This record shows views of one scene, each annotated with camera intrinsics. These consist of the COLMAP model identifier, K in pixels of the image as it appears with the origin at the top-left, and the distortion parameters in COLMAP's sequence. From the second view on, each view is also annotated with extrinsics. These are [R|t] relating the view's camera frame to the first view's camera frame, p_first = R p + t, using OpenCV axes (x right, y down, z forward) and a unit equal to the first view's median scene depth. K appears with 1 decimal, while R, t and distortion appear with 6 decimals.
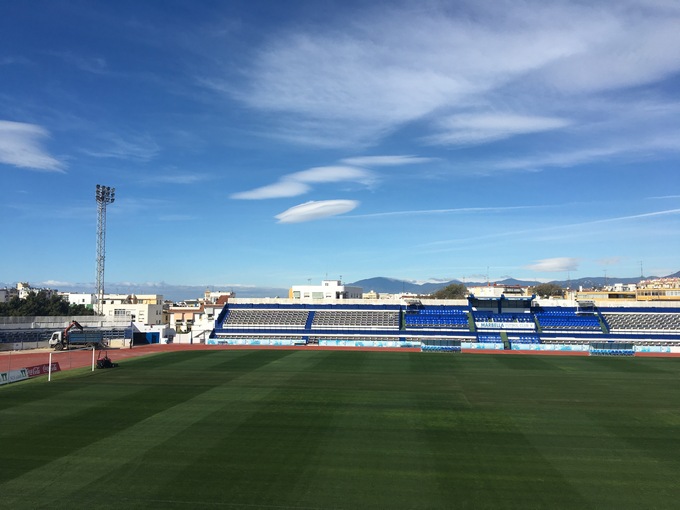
lens RADIAL K [[567.3, 0, 340.0], [0, 567.3, 255.0], [0, 0, 1]] dist [0.112273, -0.180842]
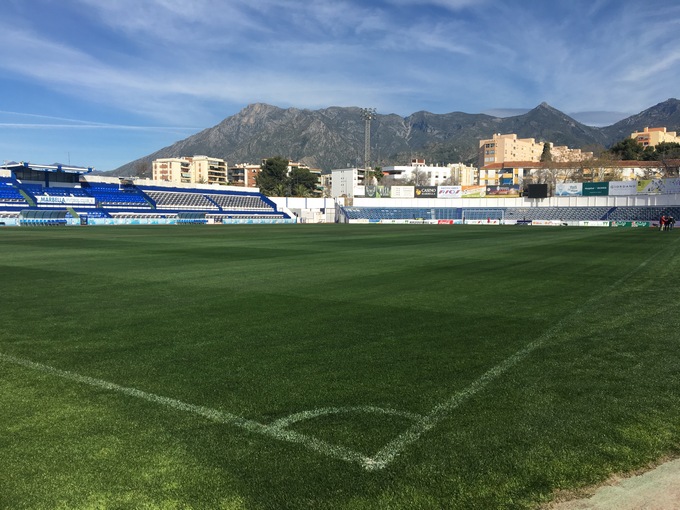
lens RADIAL K [[563.8, 0, 340.0], [0, 563.8, 255.0], [0, 0, 1]] dist [0.102515, -0.186678]
pose [[0.413323, -0.062644, 0.908427, -0.344466], [-0.076133, 0.991760, 0.103030, 0.083538], [-0.907396, -0.111746, 0.405148, 0.246971]]
